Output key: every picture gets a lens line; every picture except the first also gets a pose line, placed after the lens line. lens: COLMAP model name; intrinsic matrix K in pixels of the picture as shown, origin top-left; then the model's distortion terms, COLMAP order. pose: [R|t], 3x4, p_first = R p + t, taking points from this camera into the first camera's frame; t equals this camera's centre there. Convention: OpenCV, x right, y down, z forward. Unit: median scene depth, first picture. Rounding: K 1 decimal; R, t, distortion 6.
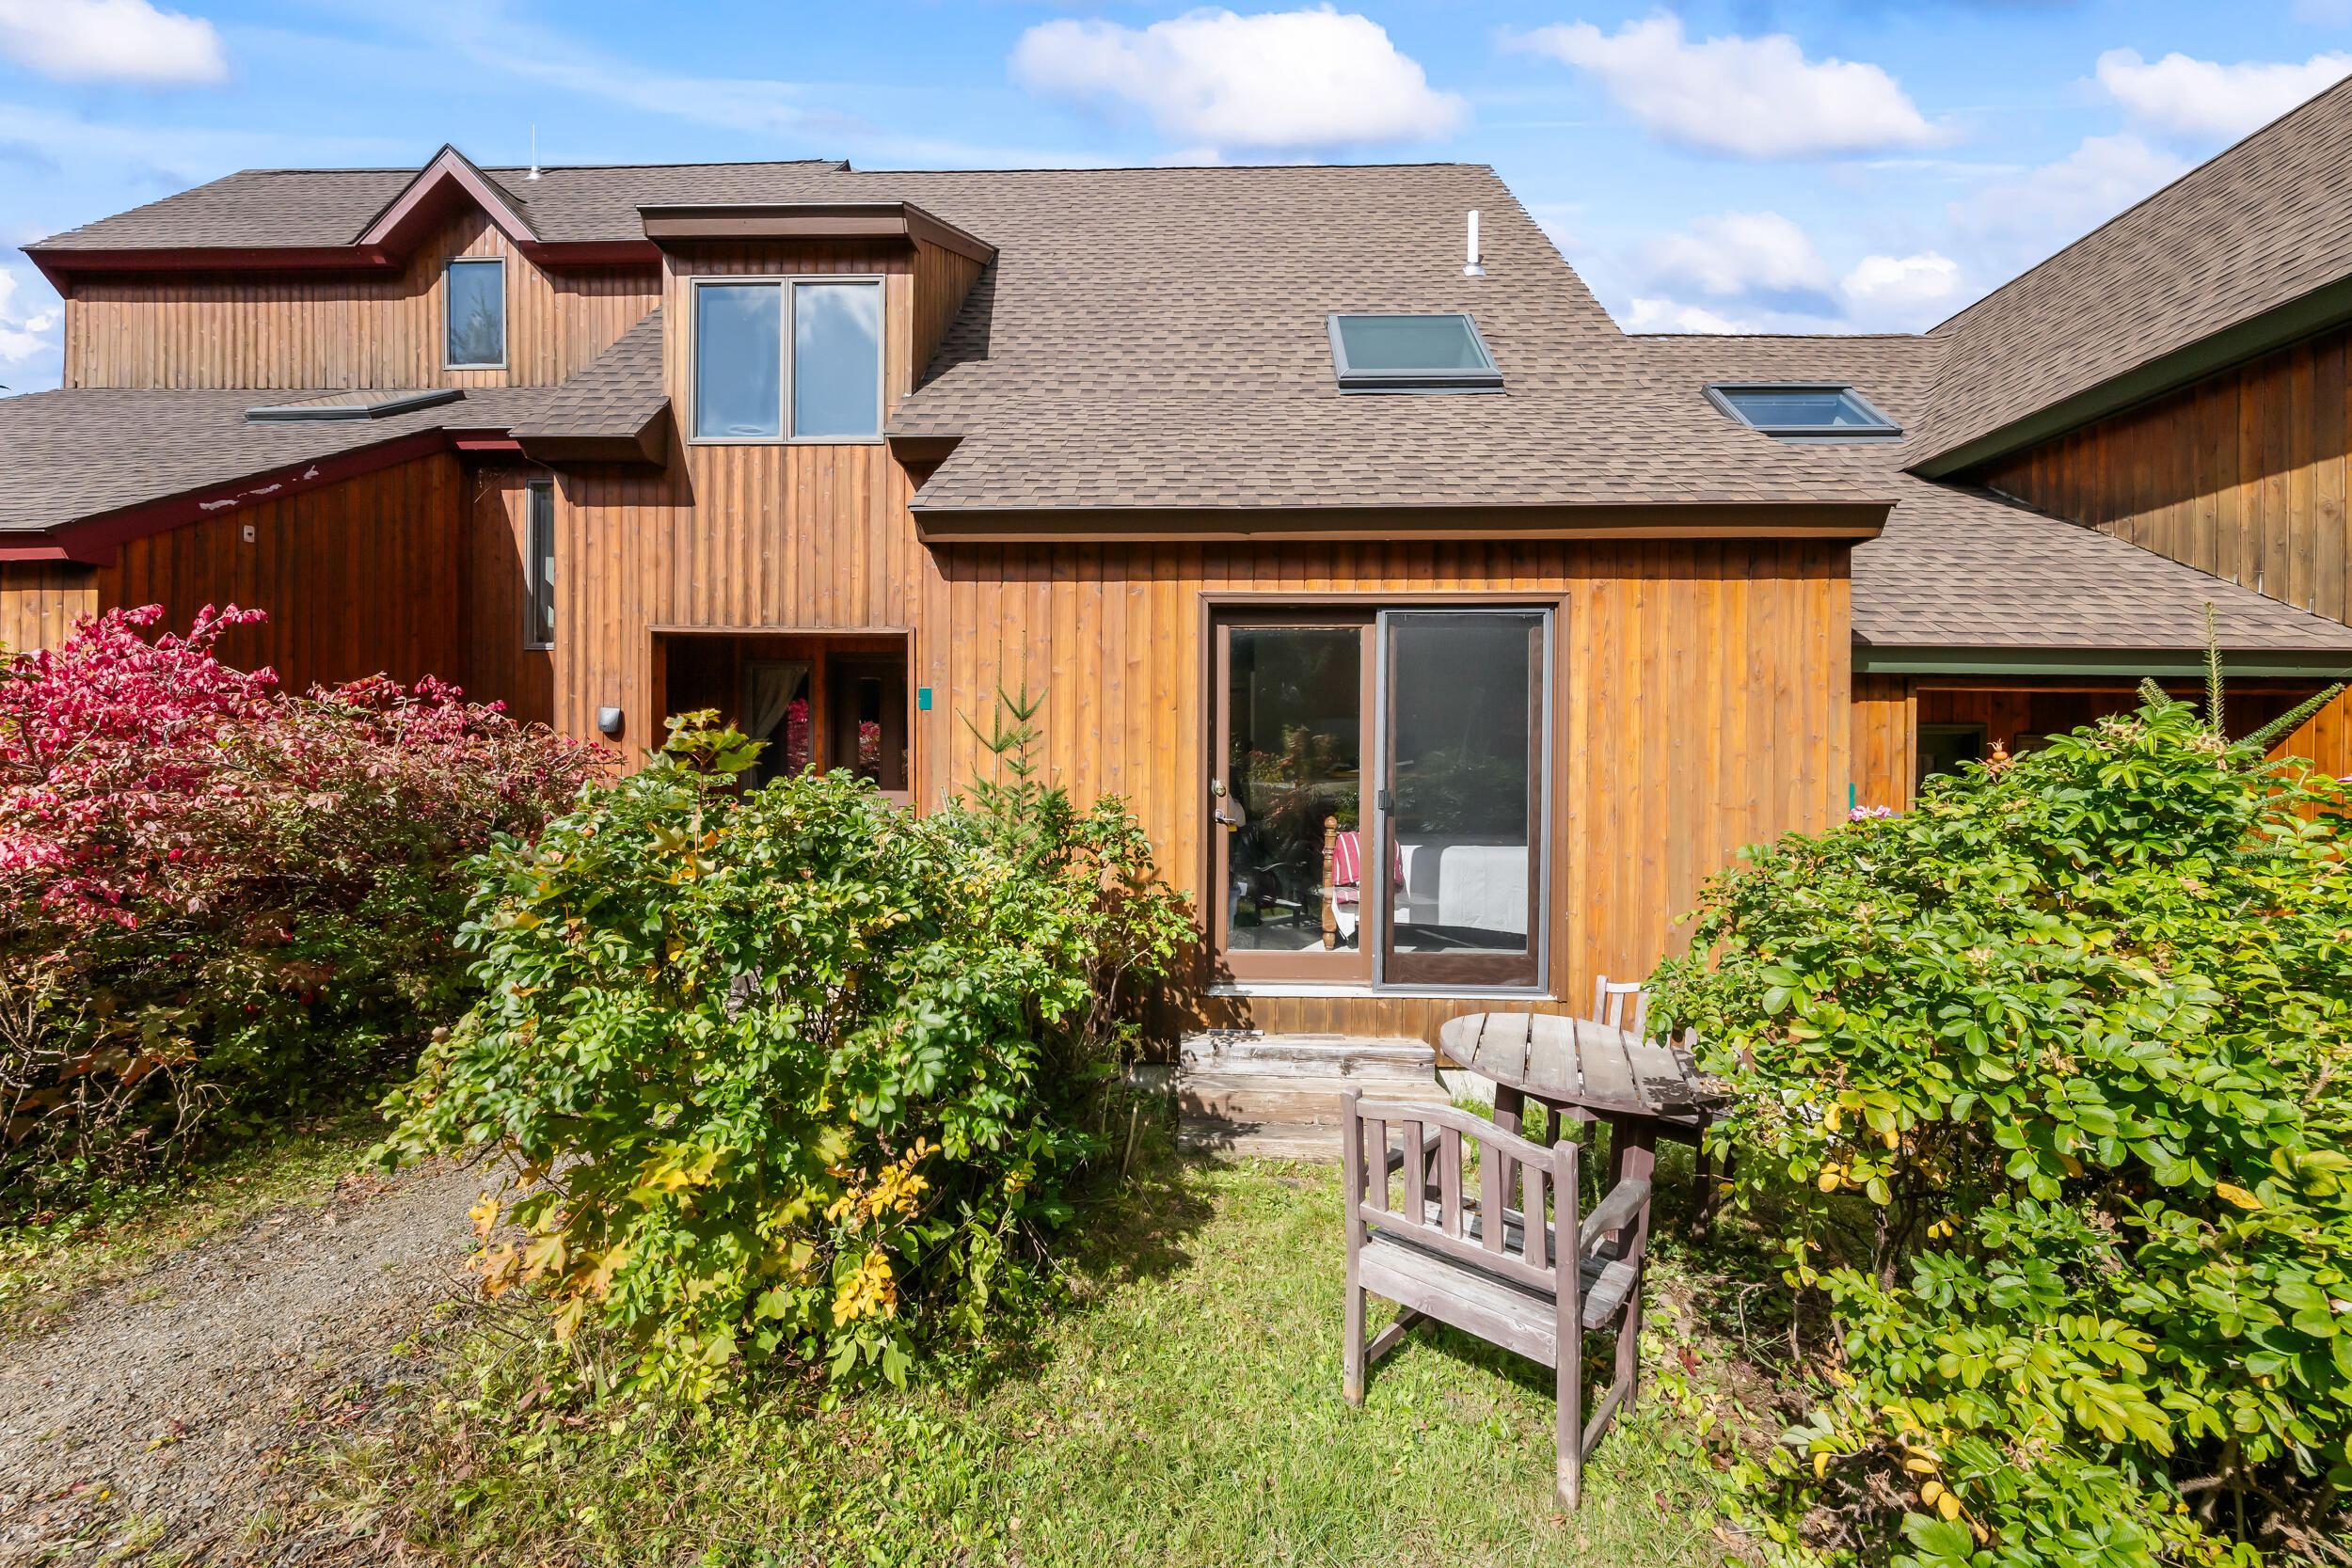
lens RADIAL K [[928.8, 0, 1164.3], [0, 928.8, 757.7], [0, 0, 1]] dist [-0.000058, 0.000309]
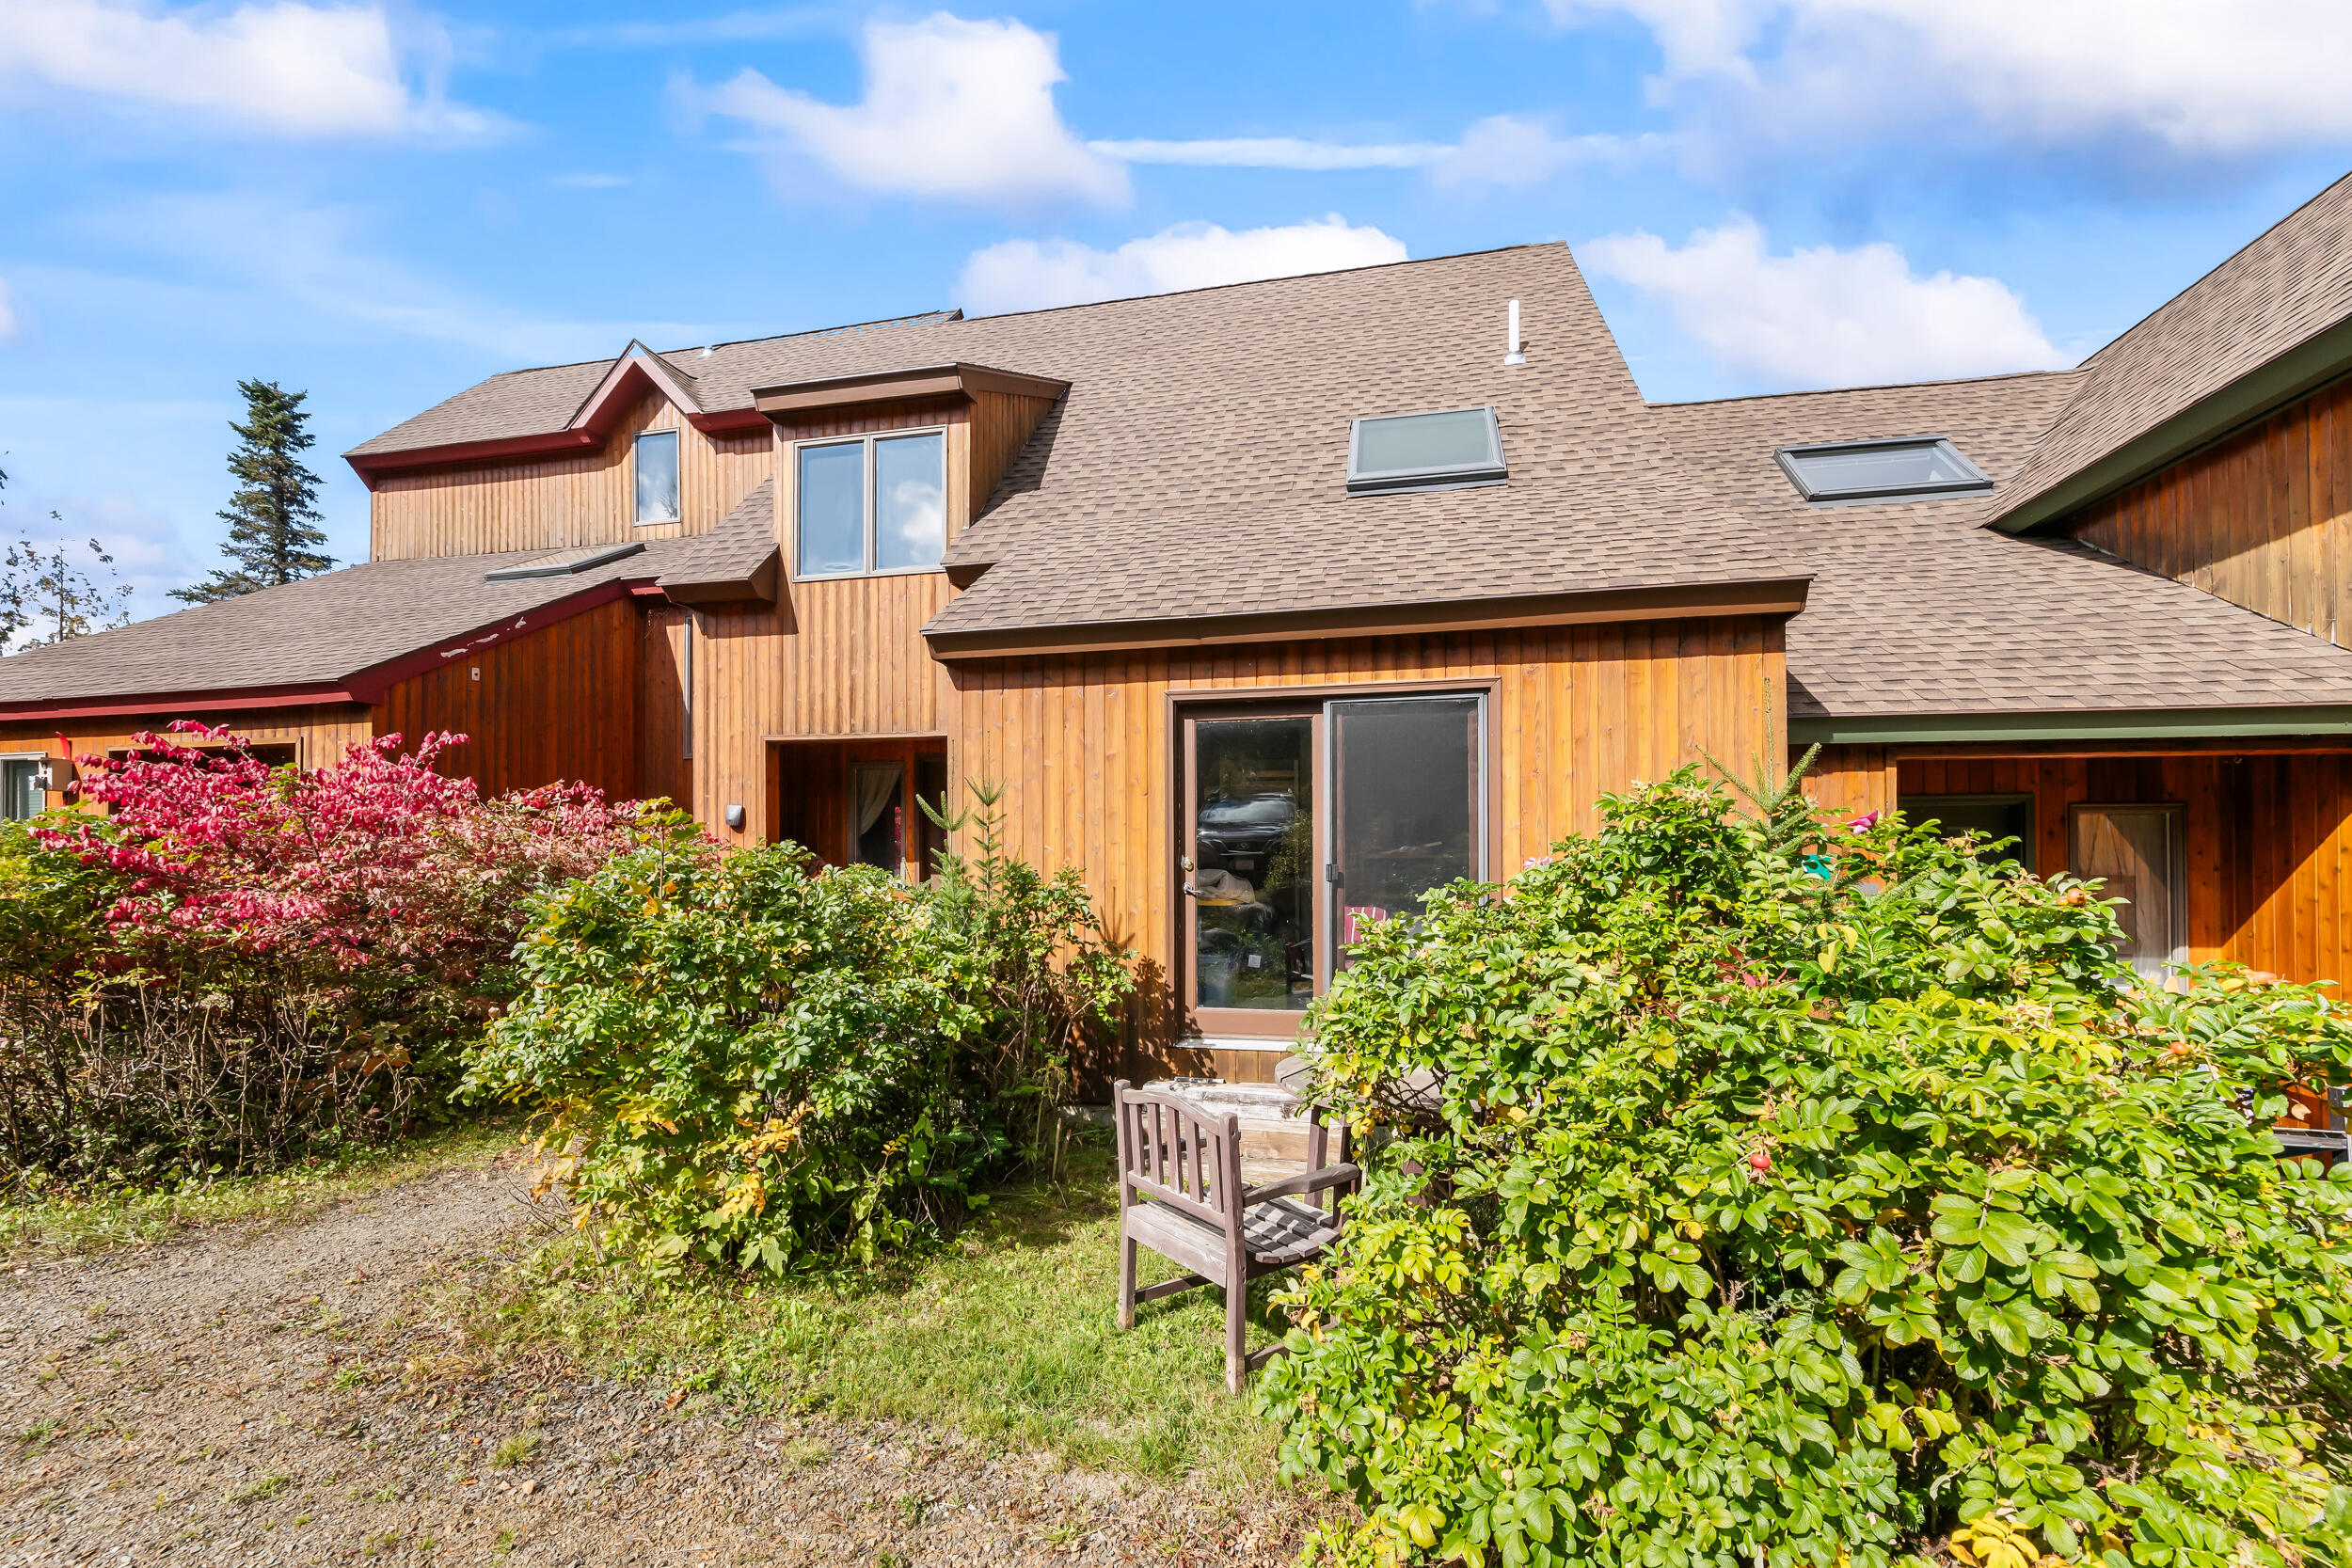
lens RADIAL K [[947.0, 0, 1169.0], [0, 947.0, 840.4], [0, 0, 1]] dist [0.001136, 0.000020]
pose [[0.982954, -0.012291, -0.183440, 0.226655], [0.009917, 0.999855, -0.013857, 0.018302], [0.183584, 0.011802, 0.982933, -0.124606]]
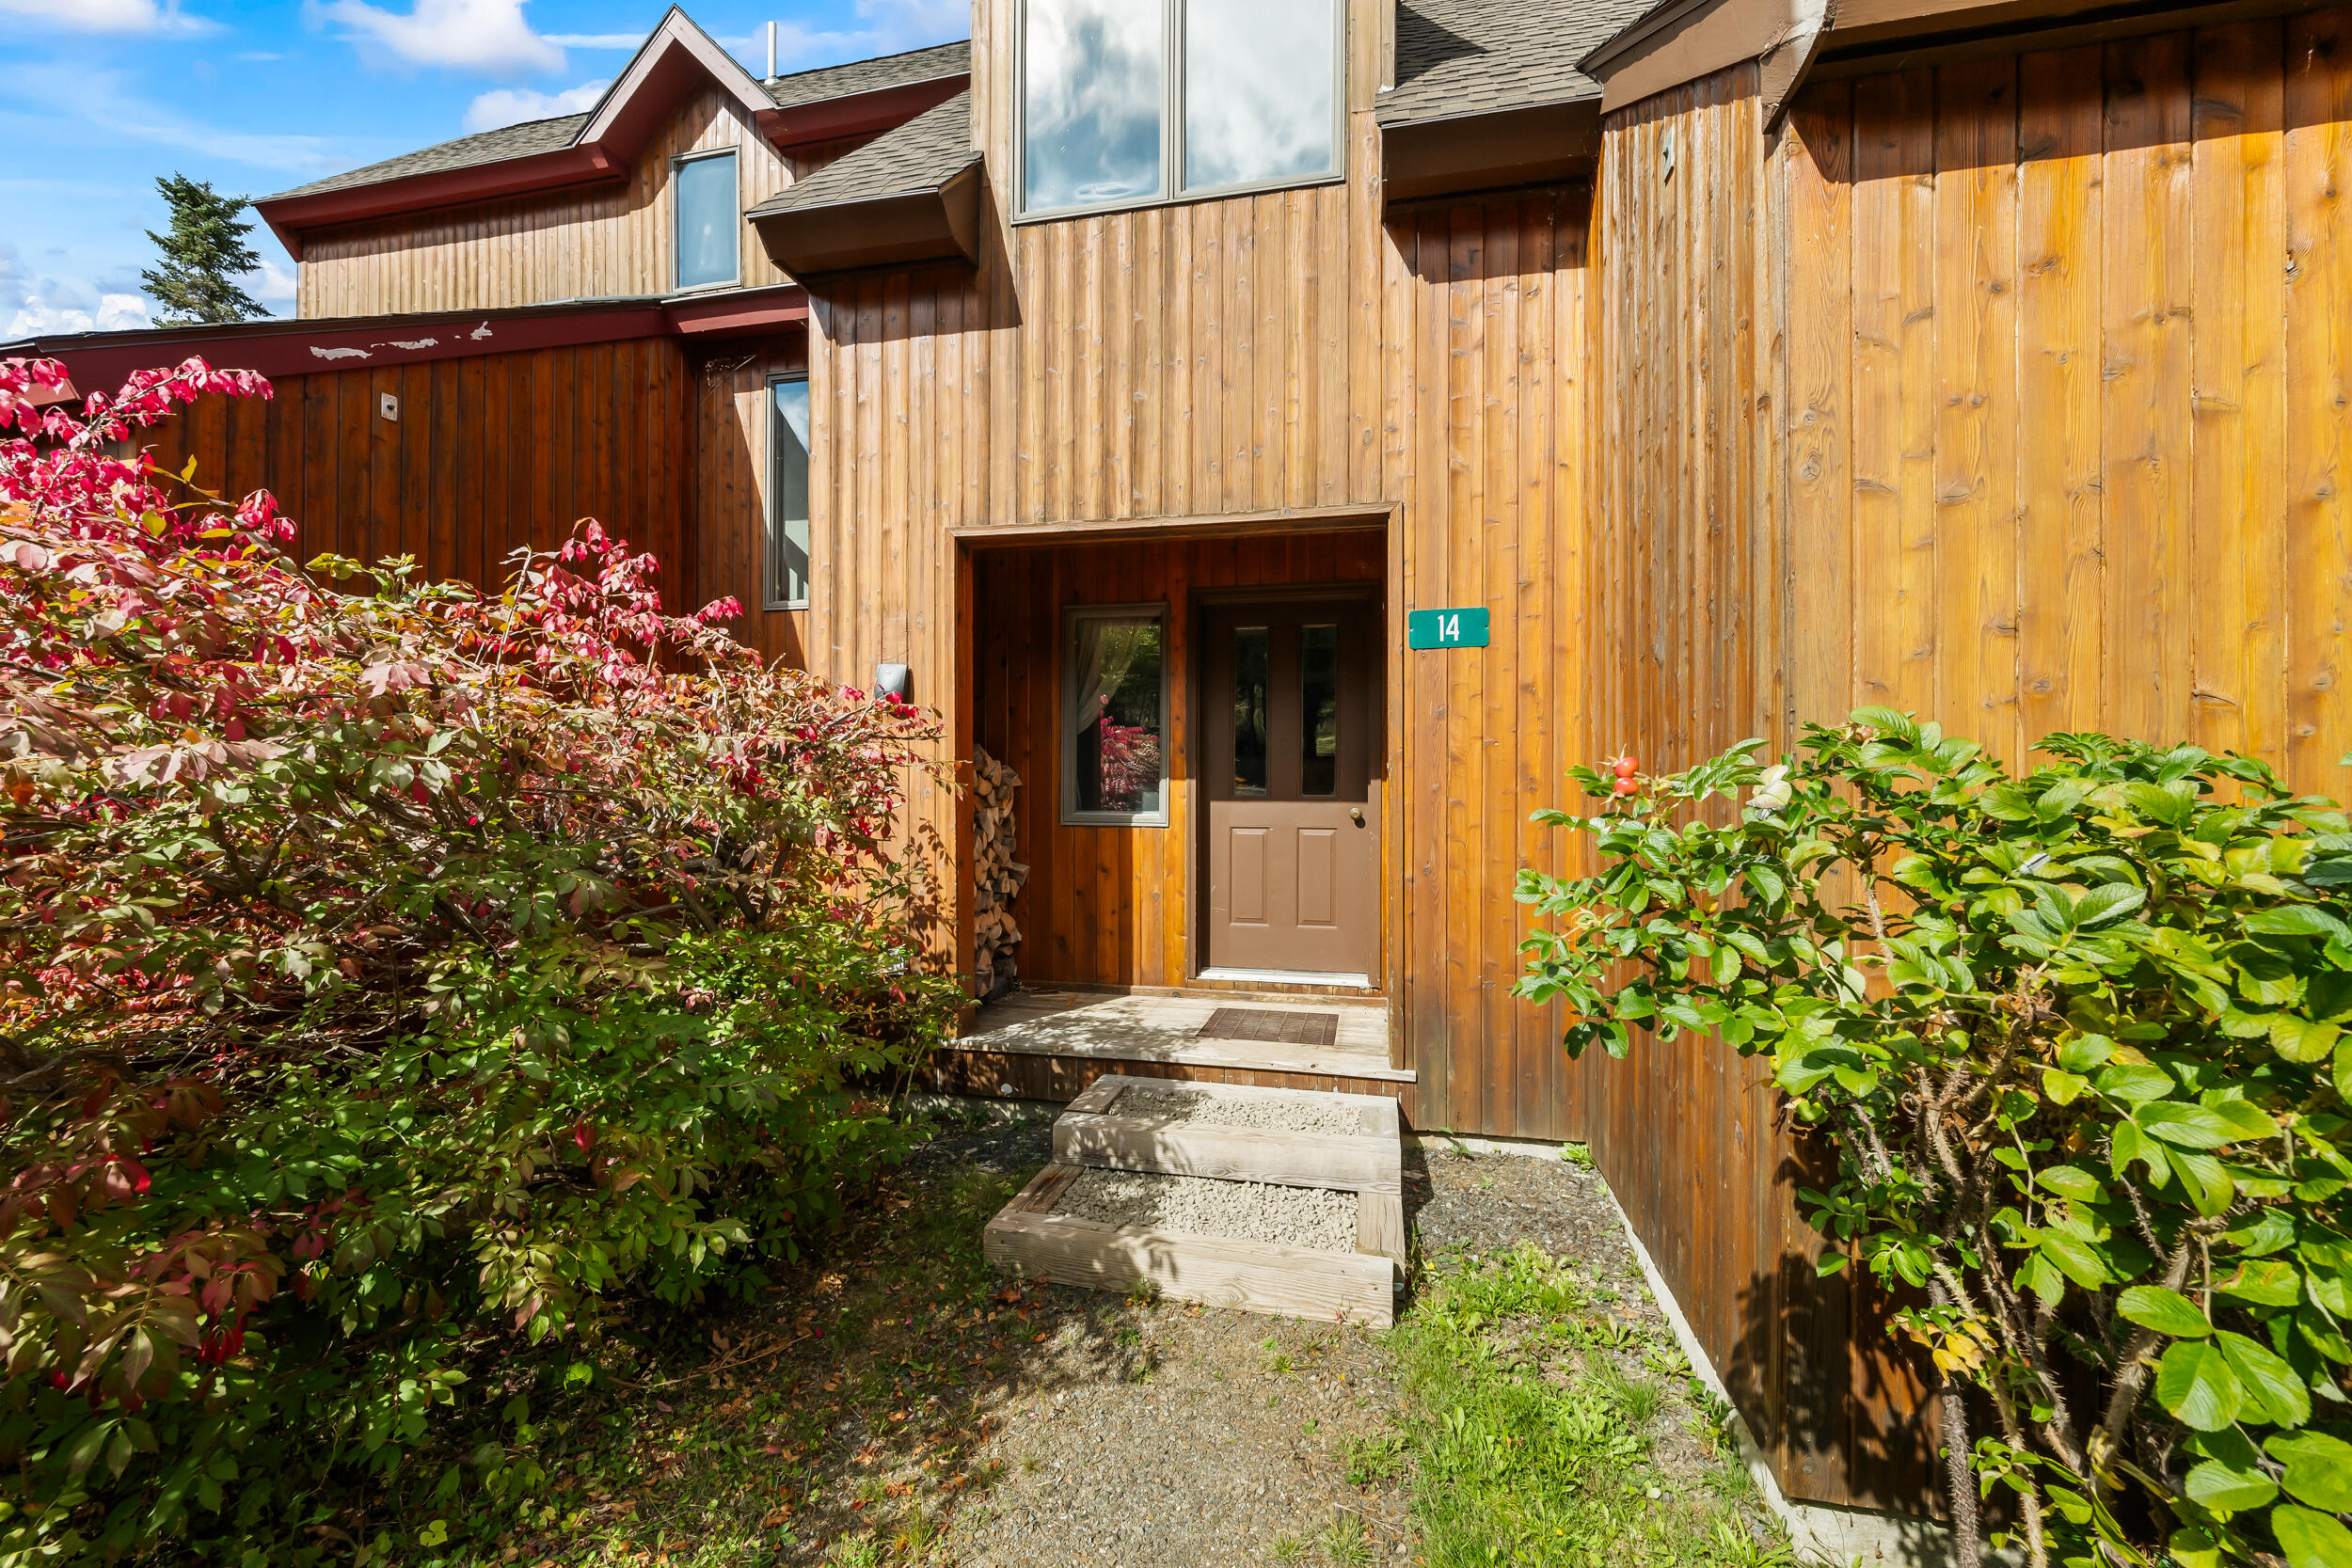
lens RADIAL K [[919.9, 0, 1176.0], [0, 919.9, 784.0], [0, 0, 1]] dist [-0.000416, -0.000006]
pose [[0.984953, -0.005440, -0.172739, -0.387870], [0.003964, 0.999953, -0.008884, 0.041938], [0.172779, 0.008065, 0.984928, 0.546542]]
